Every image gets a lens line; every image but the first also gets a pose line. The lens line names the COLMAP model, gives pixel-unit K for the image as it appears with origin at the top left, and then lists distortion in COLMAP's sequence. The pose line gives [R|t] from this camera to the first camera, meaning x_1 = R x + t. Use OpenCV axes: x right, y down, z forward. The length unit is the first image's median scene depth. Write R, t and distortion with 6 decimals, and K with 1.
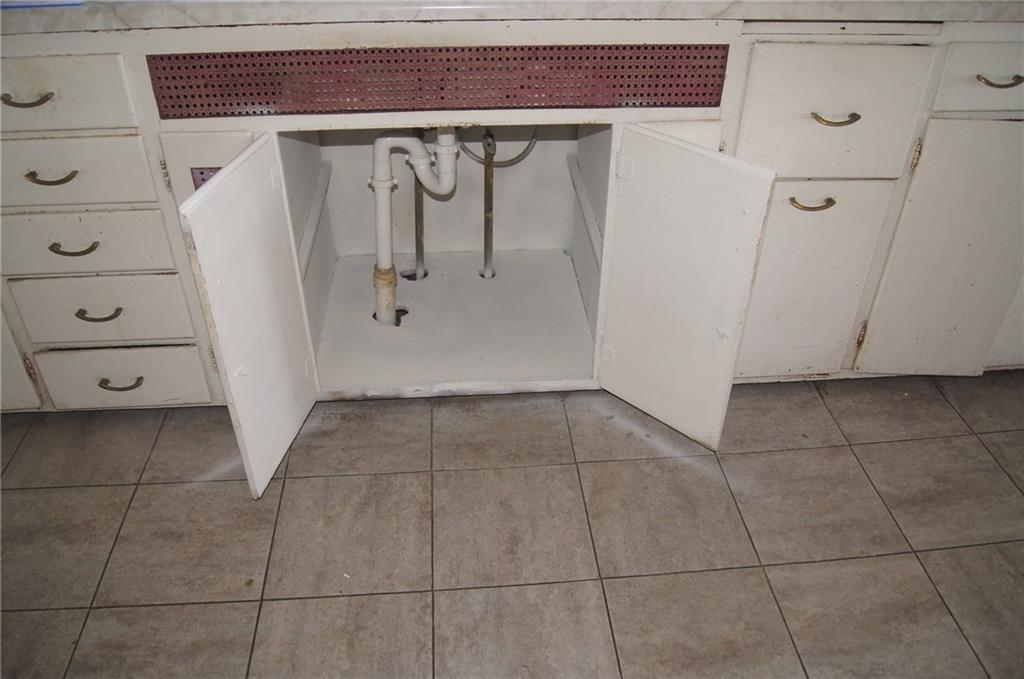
lens RADIAL K [[796.3, 0, 515.0], [0, 796.3, 346.9], [0, 0, 1]] dist [-0.079438, 0.010110]
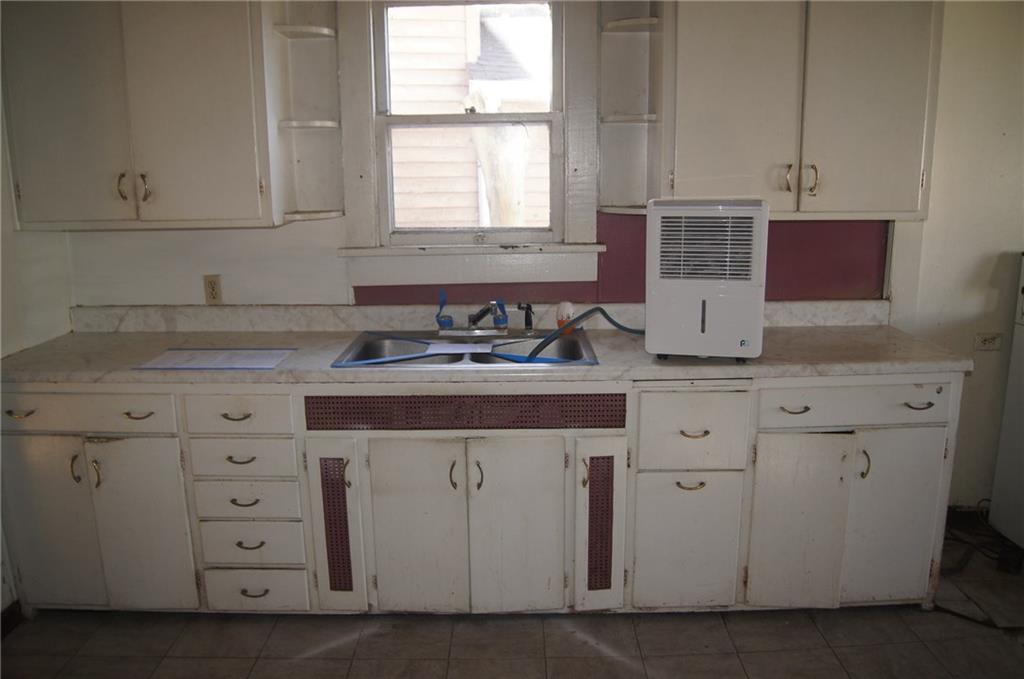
lens RADIAL K [[796.3, 0, 515.0], [0, 796.3, 336.9], [0, 0, 1]] dist [-0.079438, 0.010110]
pose [[0.996713, -0.000514, -0.081010, 0.160442], [-0.031579, 0.918411, -0.394366, 0.202006], [0.074603, 0.395628, 0.915376, -0.677649]]
